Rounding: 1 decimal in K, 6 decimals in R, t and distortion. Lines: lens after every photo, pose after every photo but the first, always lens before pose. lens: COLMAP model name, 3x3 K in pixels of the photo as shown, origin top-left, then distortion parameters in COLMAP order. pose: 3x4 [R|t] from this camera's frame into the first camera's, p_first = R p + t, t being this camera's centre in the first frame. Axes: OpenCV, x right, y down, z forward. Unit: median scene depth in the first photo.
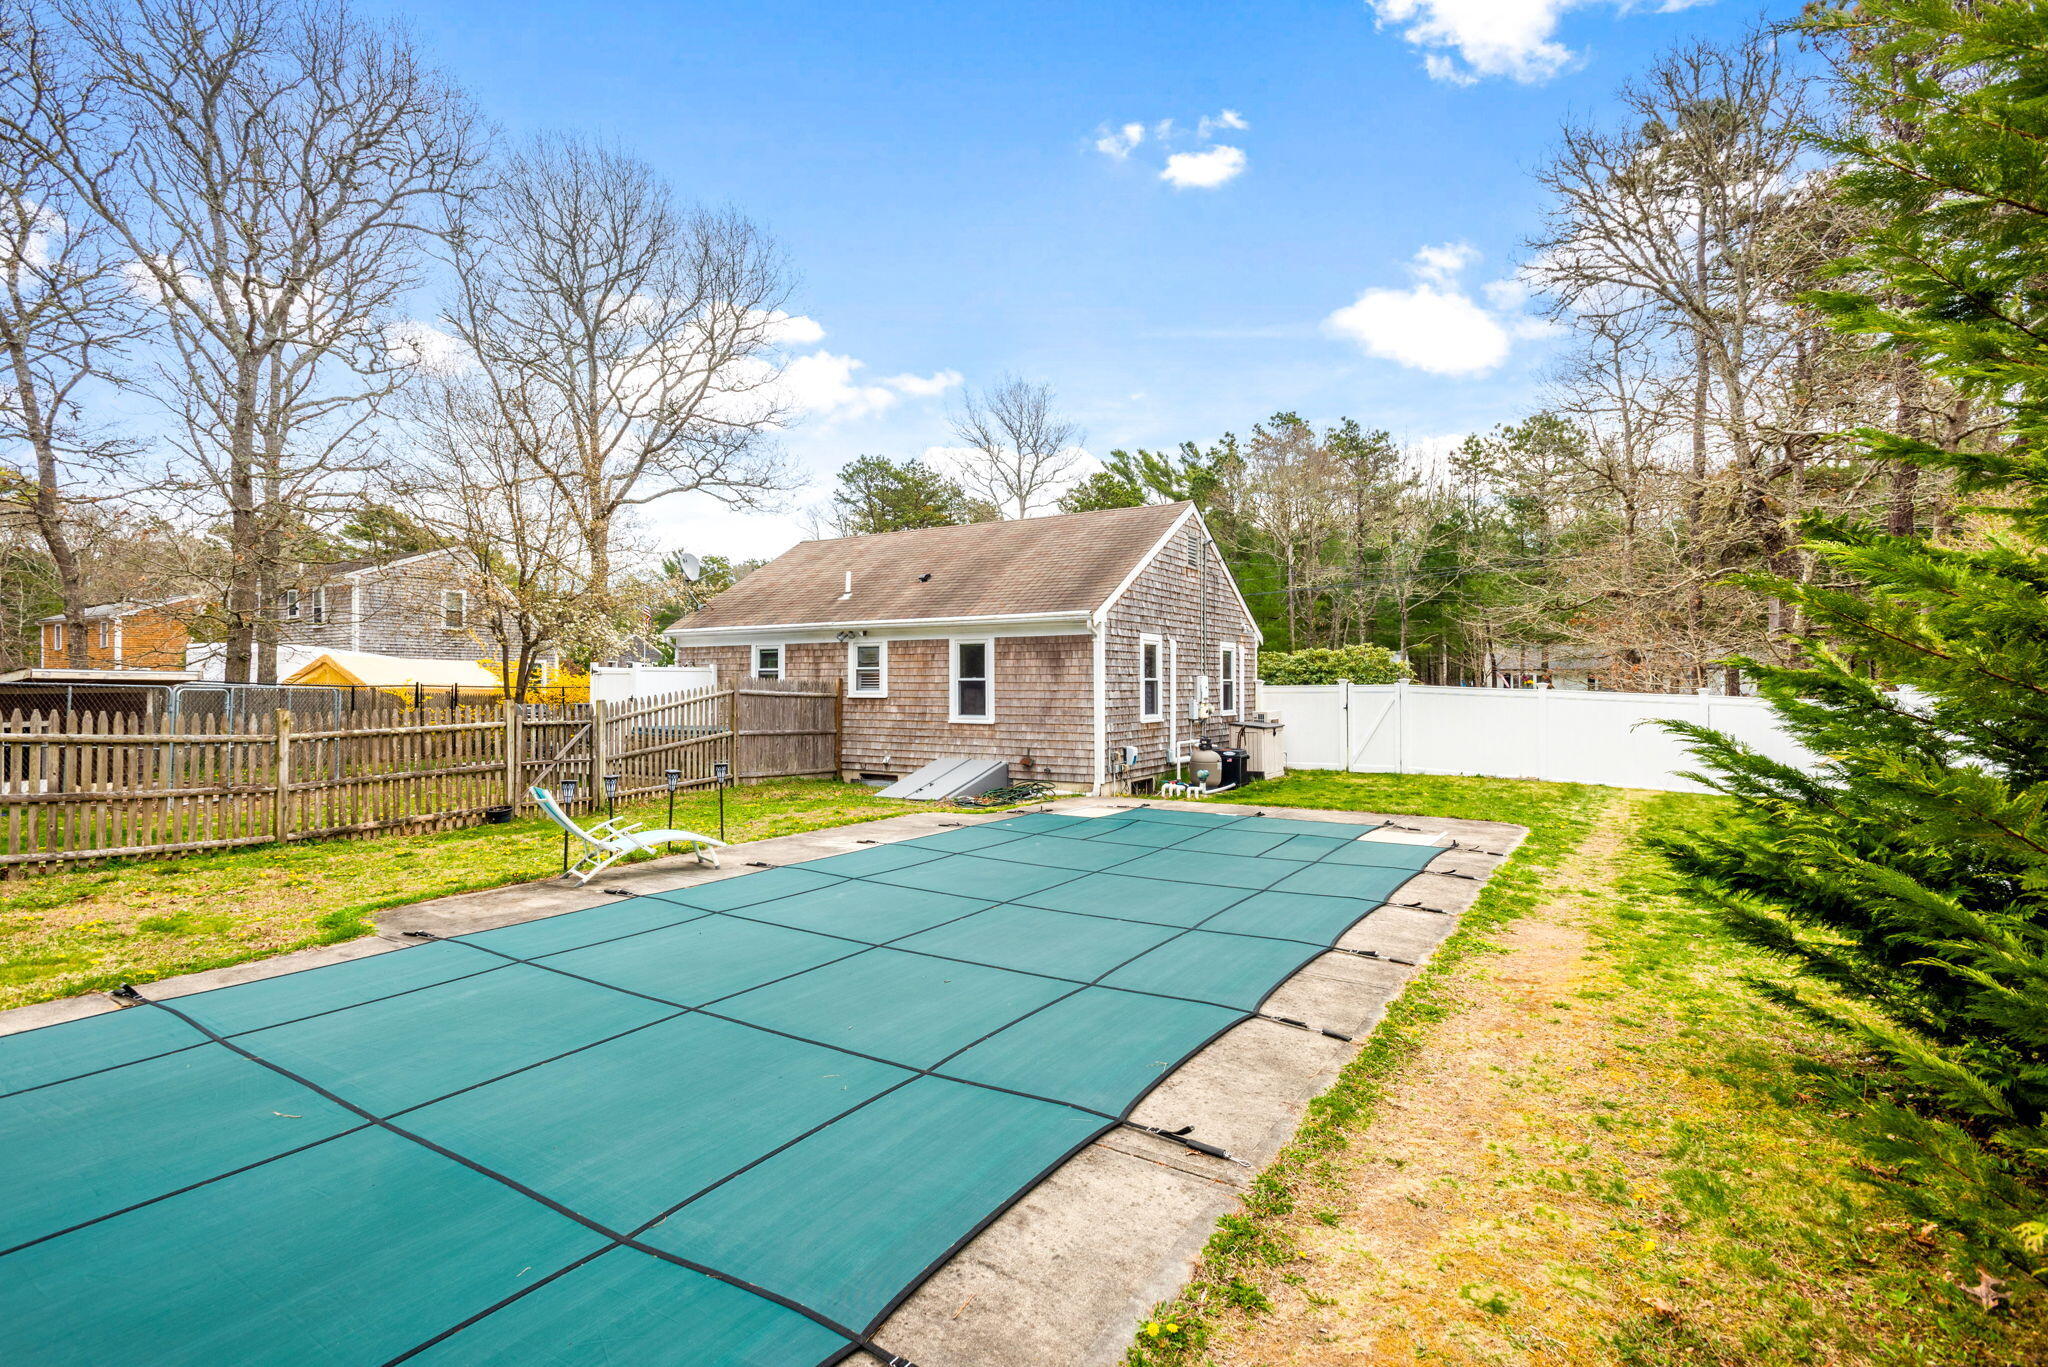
lens RADIAL K [[995.2, 0, 1024.0], [0, 995.2, 683.5], [0, 0, 1]] dist [0.010752, 0.000484]
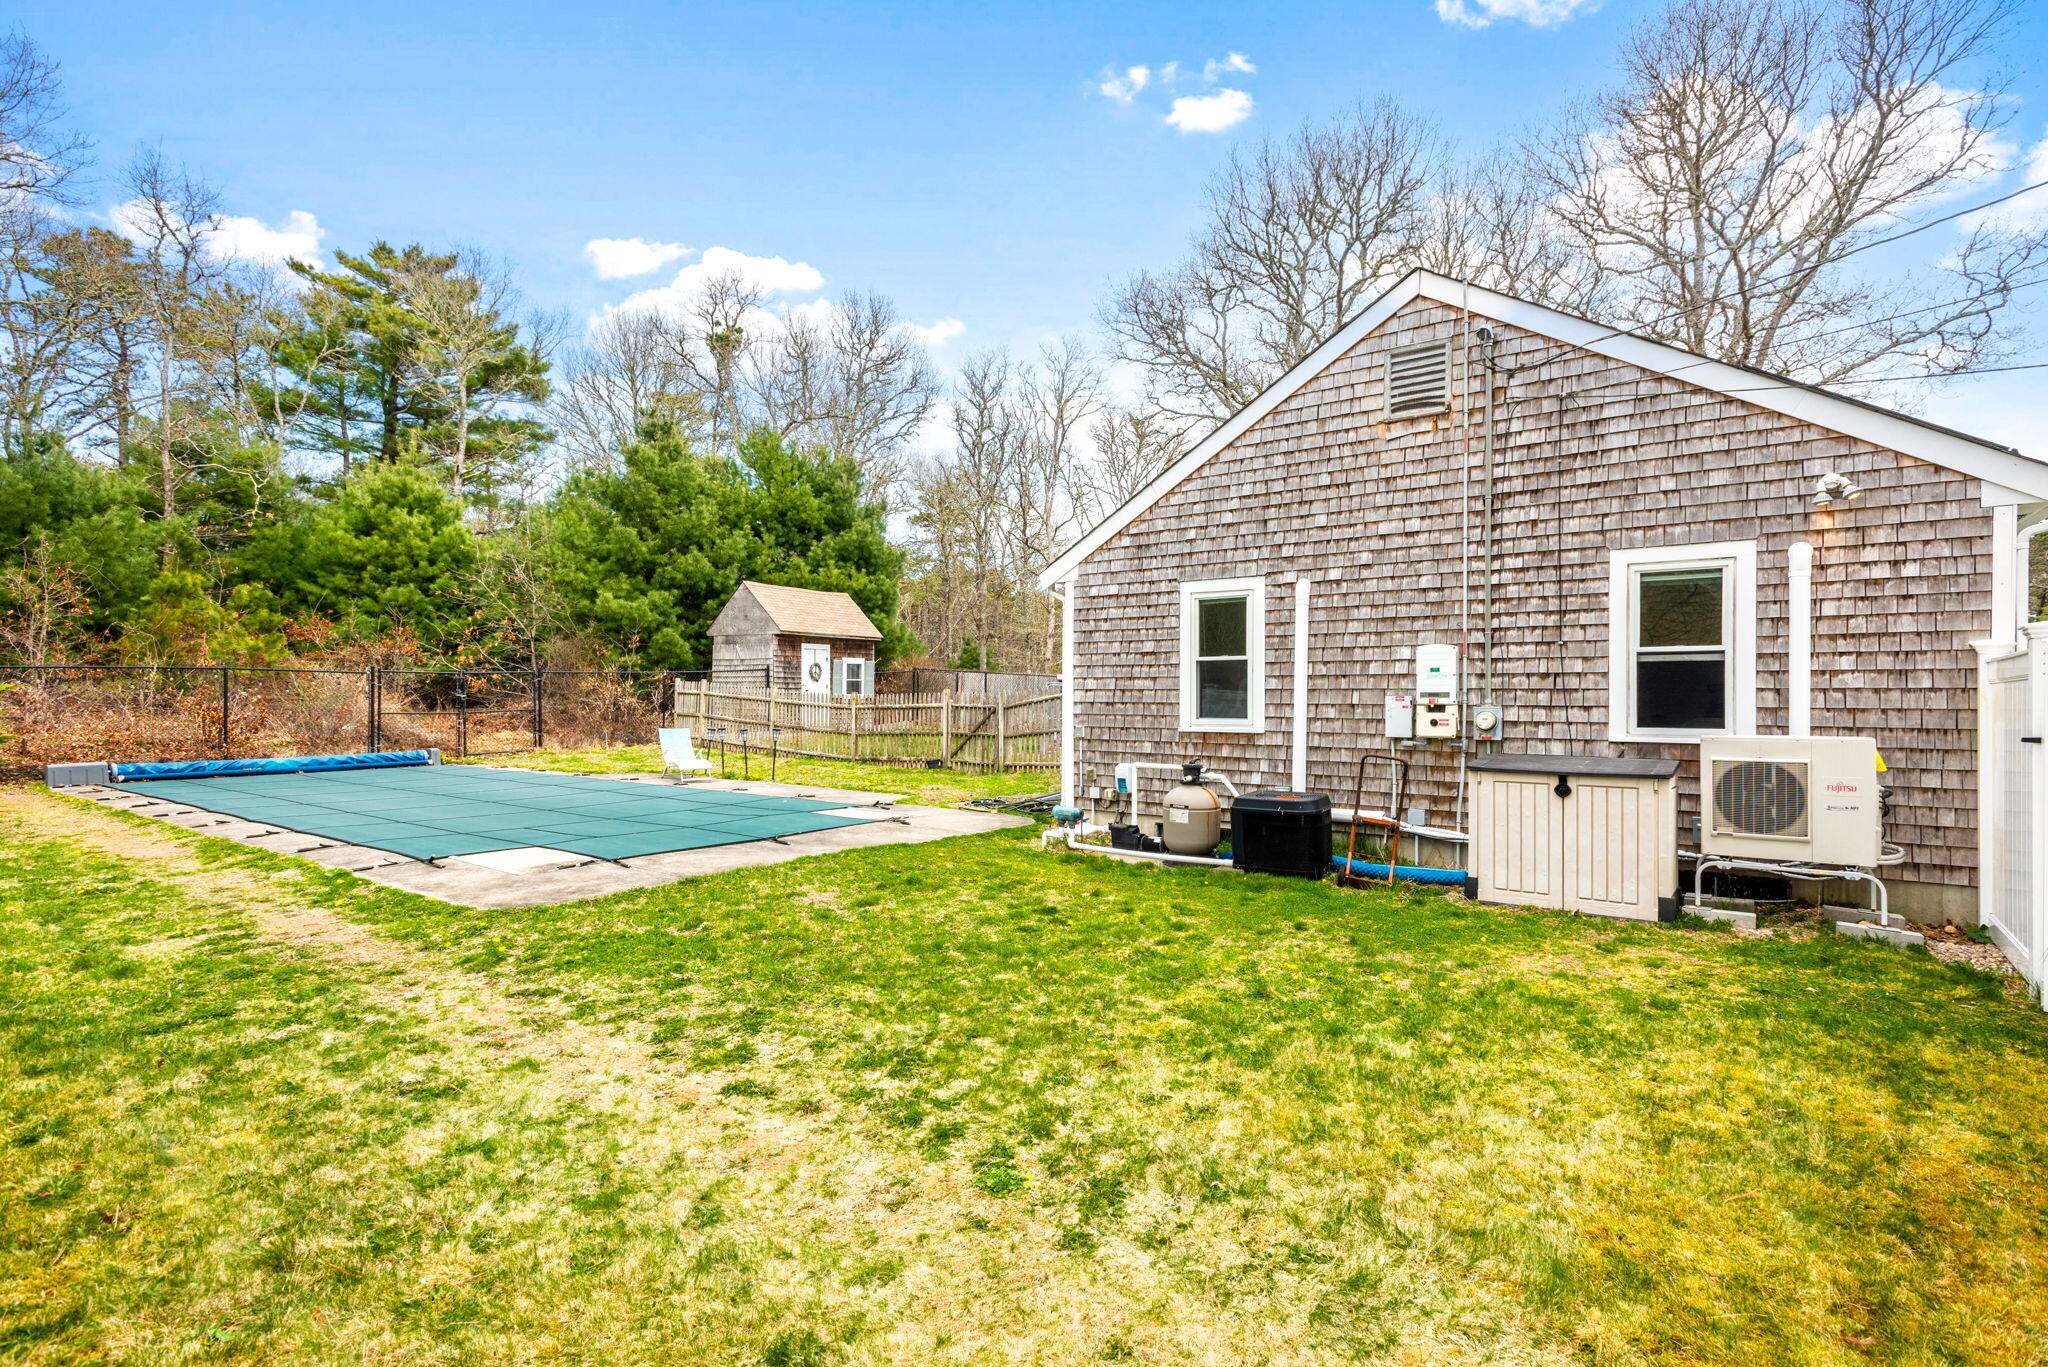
lens RADIAL K [[995.2, 0, 1024.0], [0, 995.2, 683.5], [0, 0, 1]] dist [0.010752, 0.000484]
pose [[-0.107104, -0.006244, -0.994228, 0.703680], [0.004402, 0.999967, -0.006754, 0.013917], [0.994238, -0.005100, -0.107073, 0.930933]]
